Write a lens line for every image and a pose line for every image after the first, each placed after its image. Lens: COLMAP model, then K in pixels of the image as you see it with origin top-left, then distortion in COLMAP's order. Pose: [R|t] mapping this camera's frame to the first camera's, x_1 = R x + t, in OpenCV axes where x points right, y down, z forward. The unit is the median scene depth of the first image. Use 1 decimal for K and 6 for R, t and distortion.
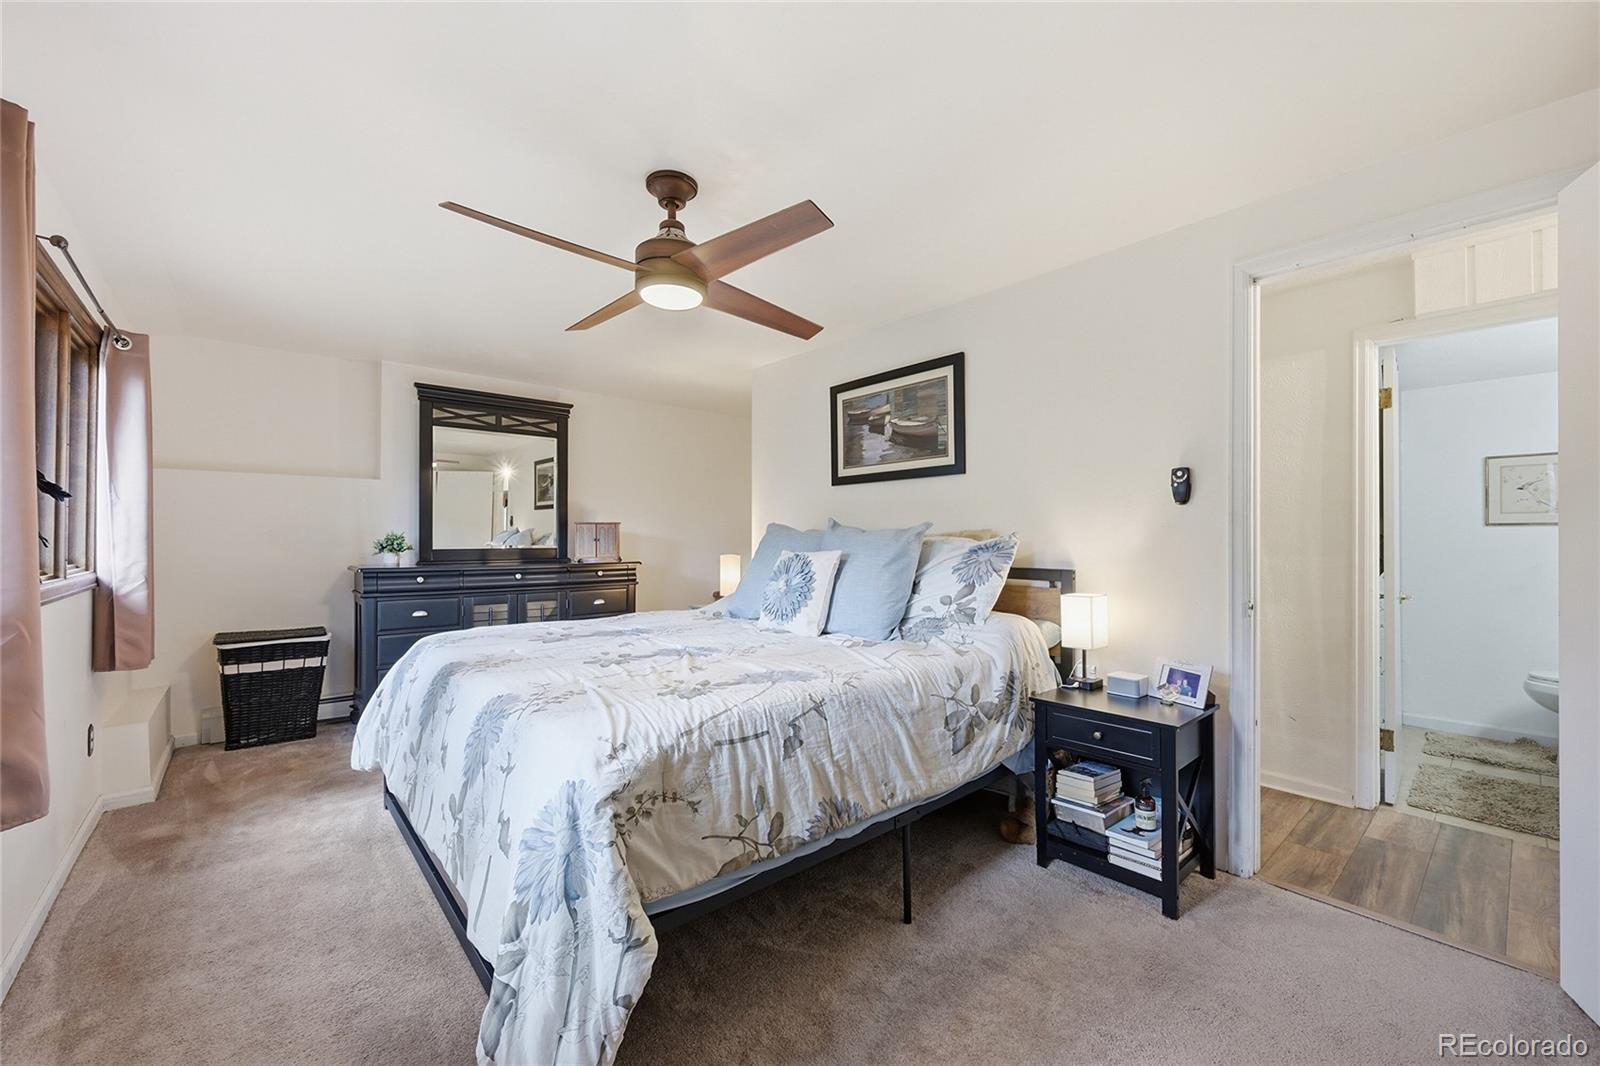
lens RADIAL K [[637.6, 0, 800.0], [0, 637.6, 533.0], [0, 0, 1]] dist [-0.002185, -0.000110]
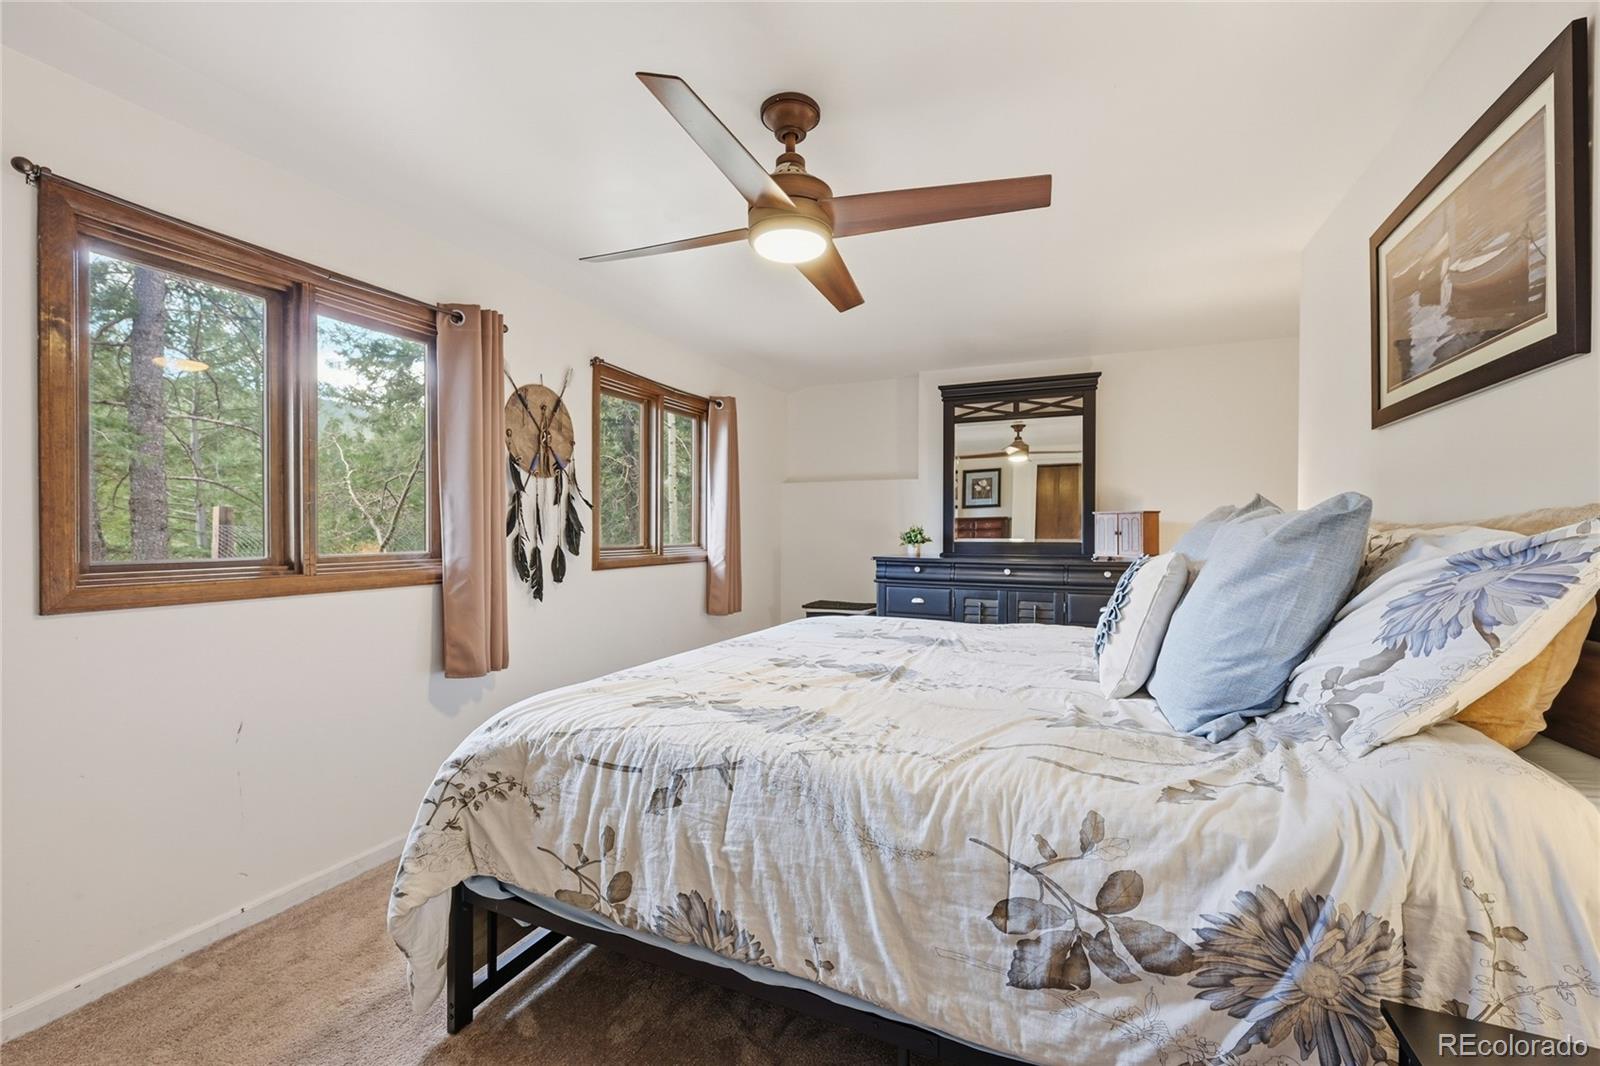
lens RADIAL K [[654.4, 0, 800.0], [0, 654.4, 533.0], [0, 0, 1]] dist [0.000621, -0.000041]
pose [[0.422011, 0.002189, -0.906588, 0.604935], [0.008089, 0.999948, 0.006180, 0.005854], [0.906555, -0.009942, 0.421971, 0.641506]]
